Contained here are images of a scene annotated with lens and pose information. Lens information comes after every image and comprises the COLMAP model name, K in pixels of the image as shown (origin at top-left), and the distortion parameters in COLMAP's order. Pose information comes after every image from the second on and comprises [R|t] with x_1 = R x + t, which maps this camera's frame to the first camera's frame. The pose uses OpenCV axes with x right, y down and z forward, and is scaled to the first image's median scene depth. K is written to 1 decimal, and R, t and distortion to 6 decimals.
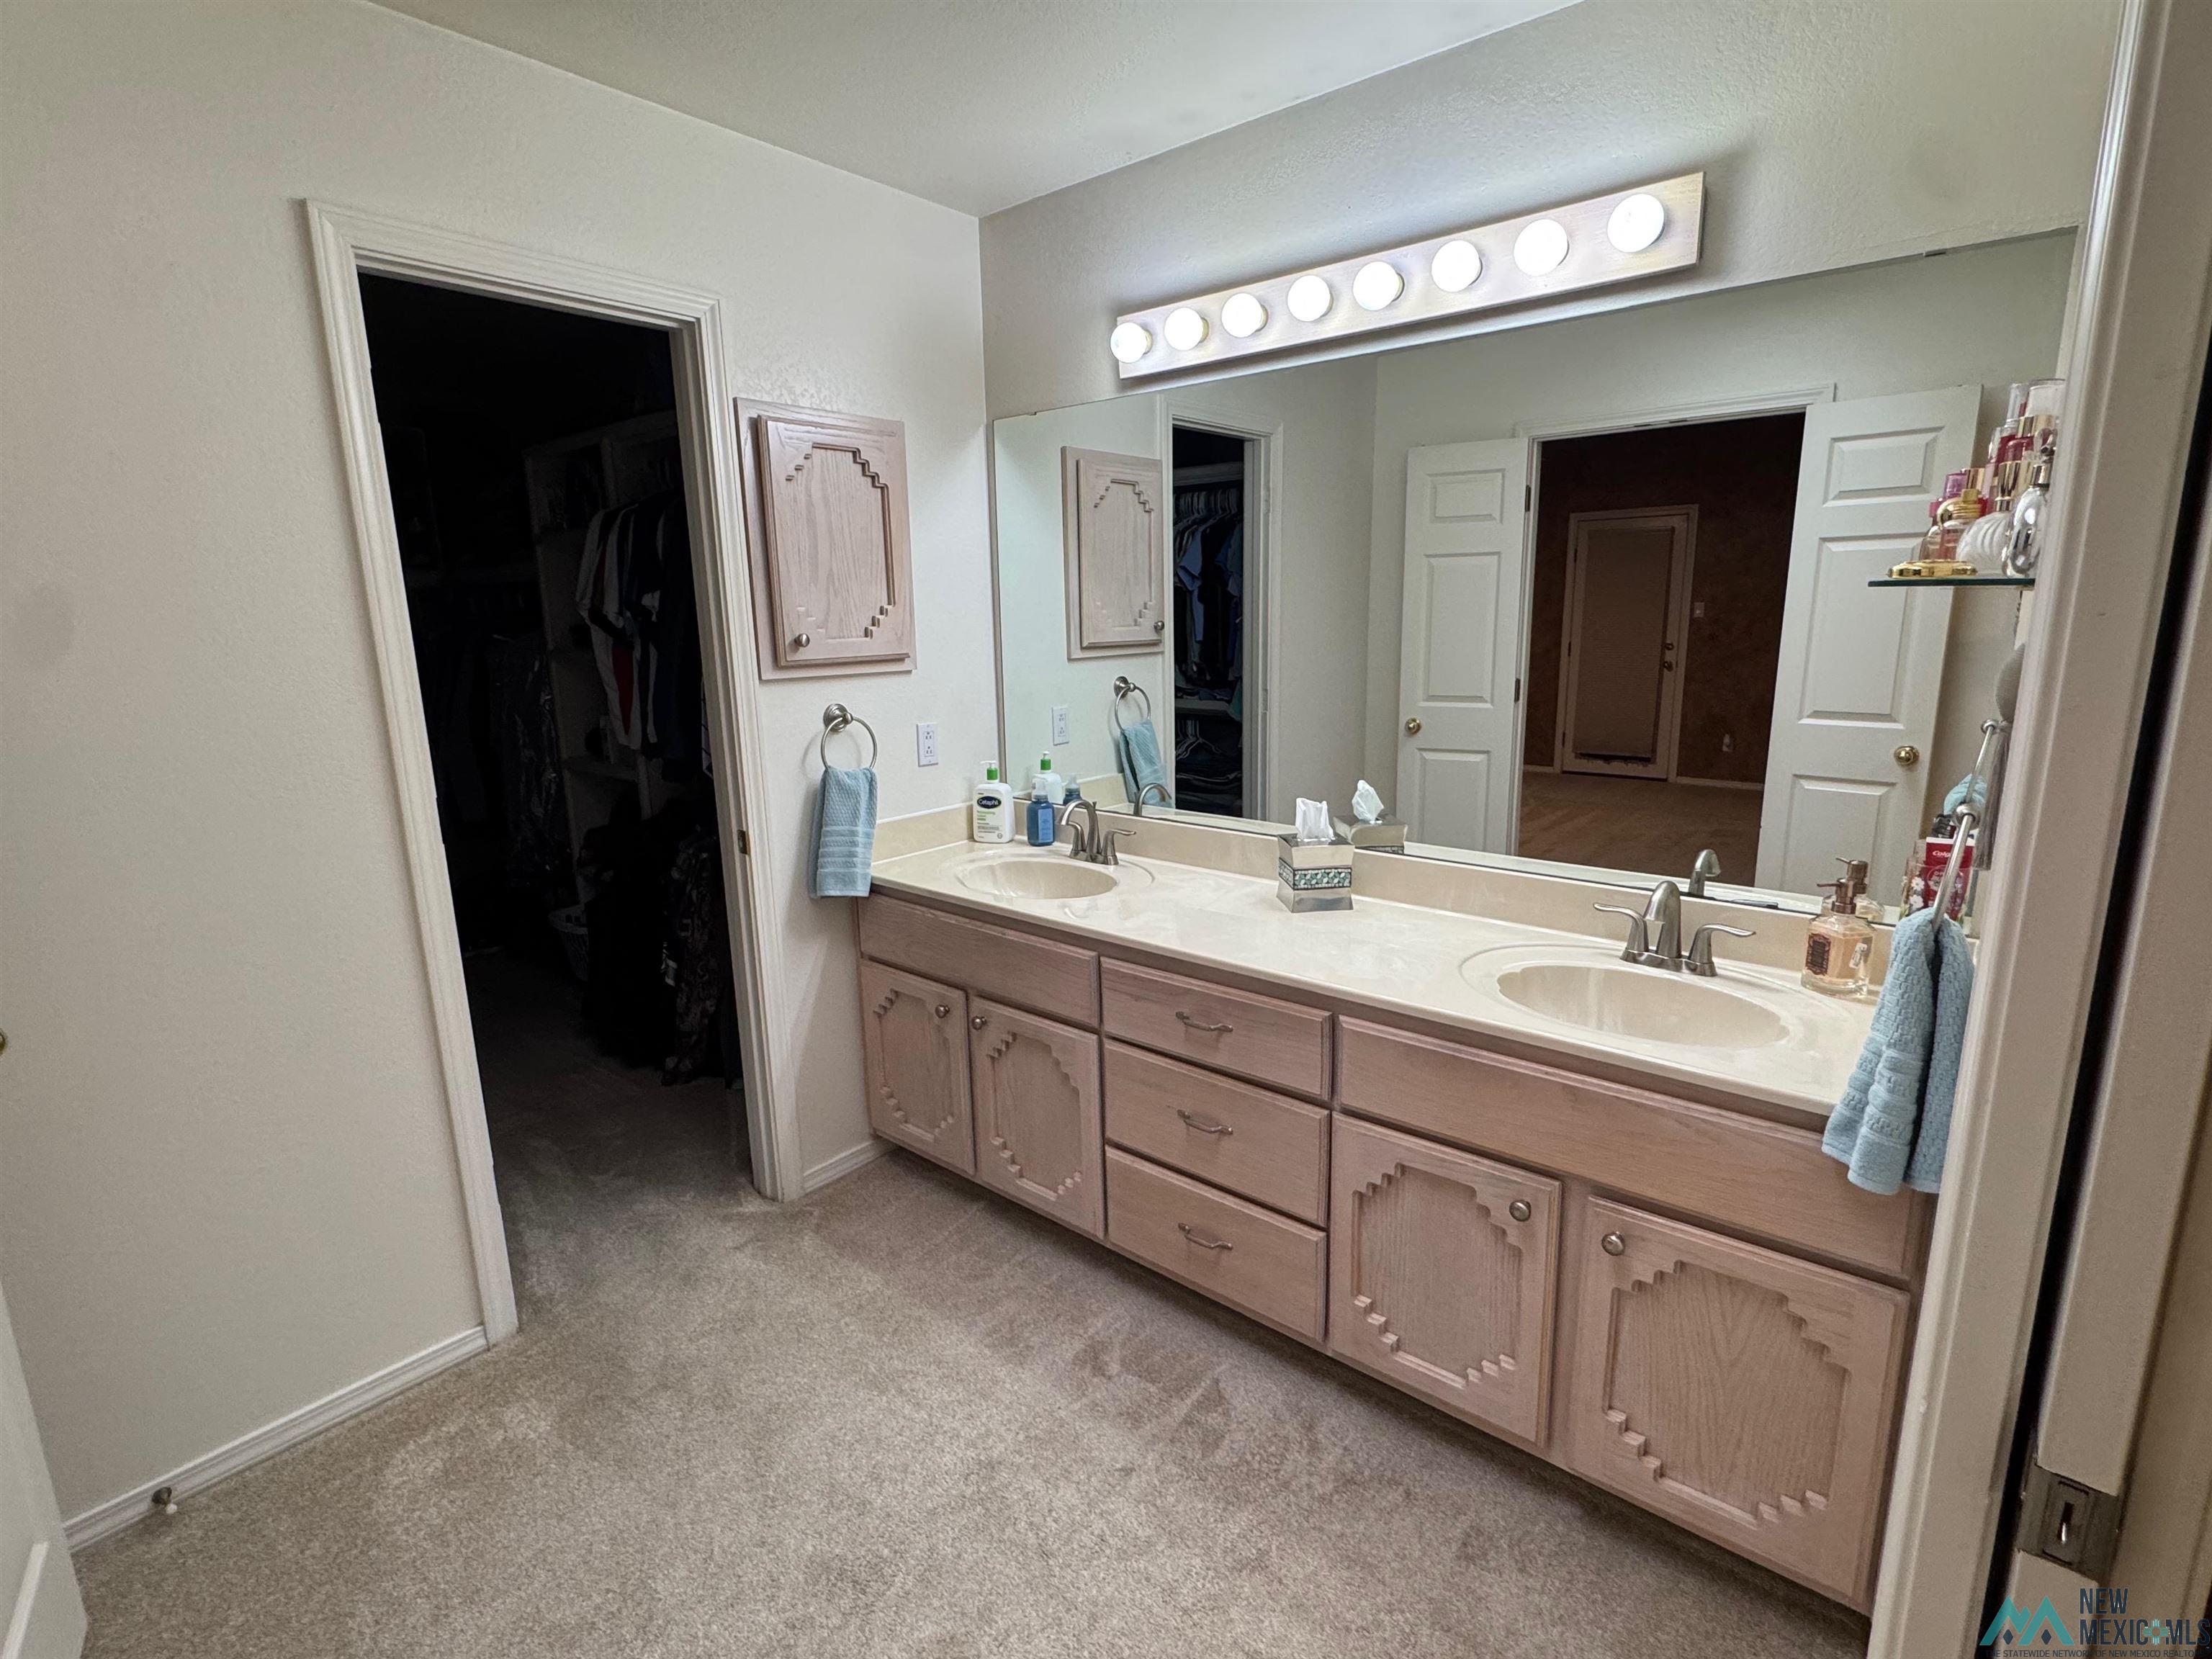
lens RADIAL K [[1054.9, 0, 1106.0], [0, 1054.9, 829.5], [0, 0, 1]] dist [-0.002160, -0.000158]
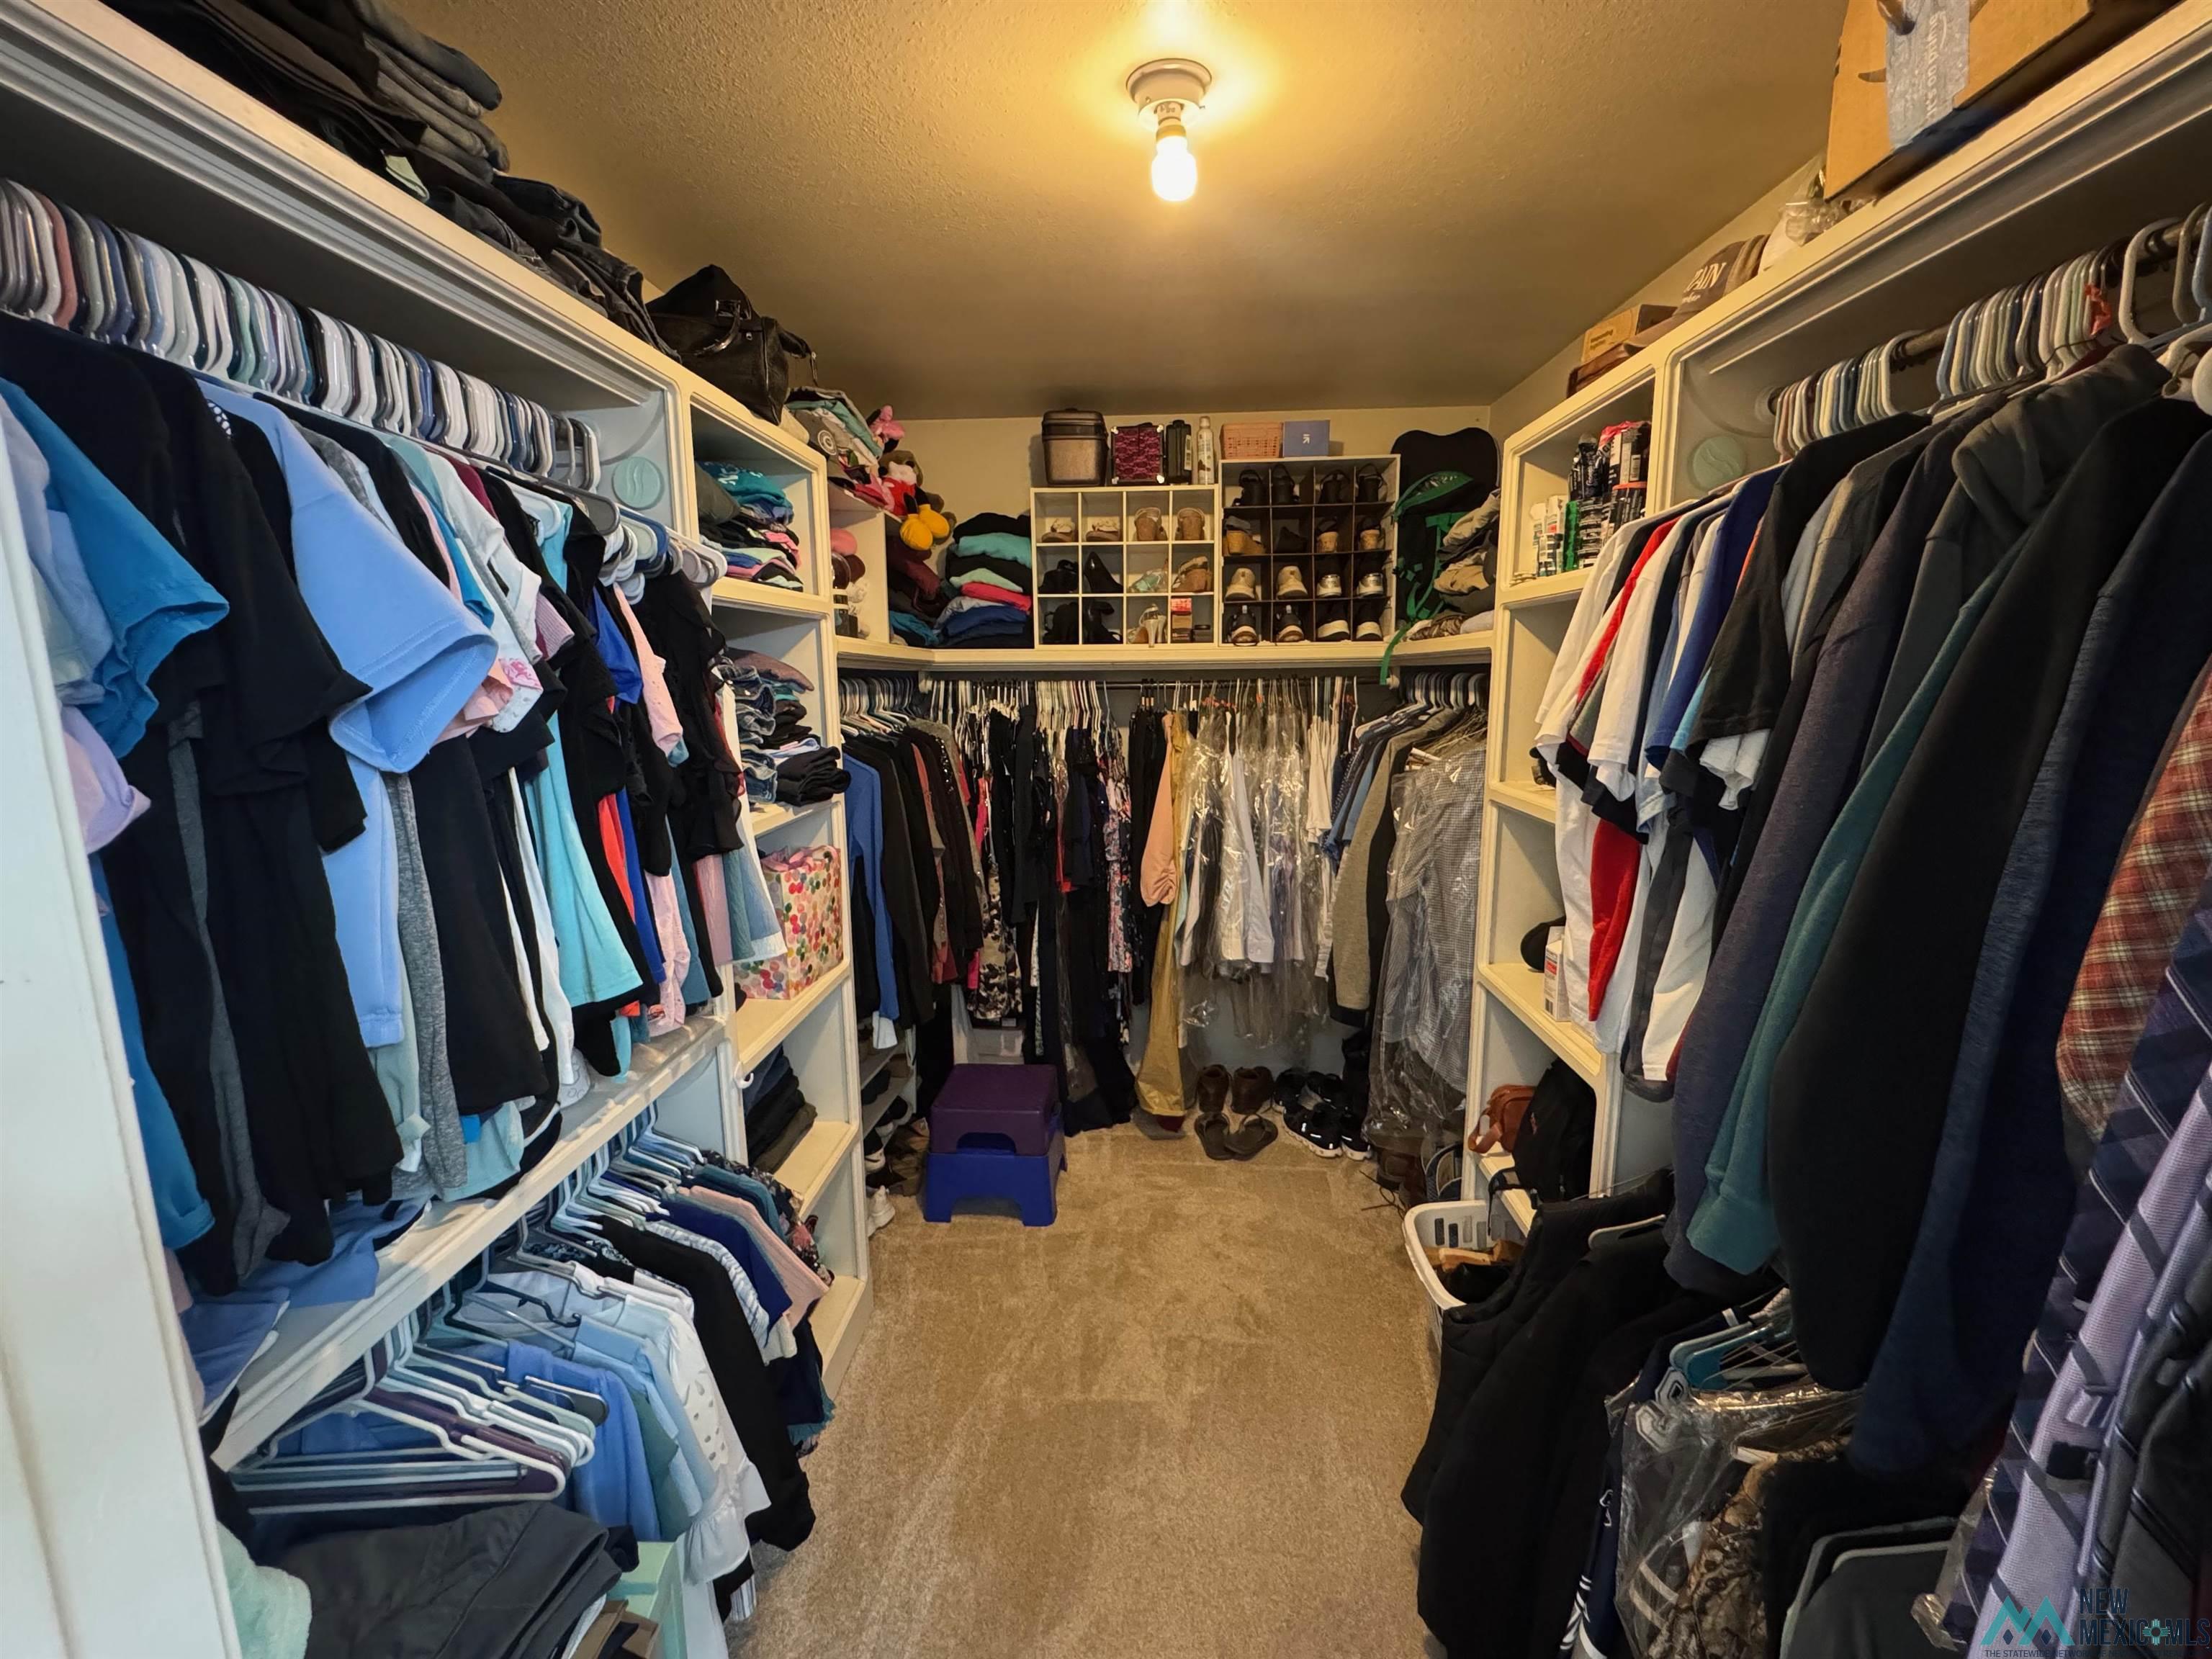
lens RADIAL K [[943.1, 0, 1112.4], [0, 943.1, 823.3], [0, 0, 1]] dist [0.017038, -0.000032]
pose [[0.610872, 0.151517, -0.777096, -0.287154], [-0.166038, 0.984207, 0.061377, -0.168057], [0.774123, 0.091534, 0.626382, 0.602918]]
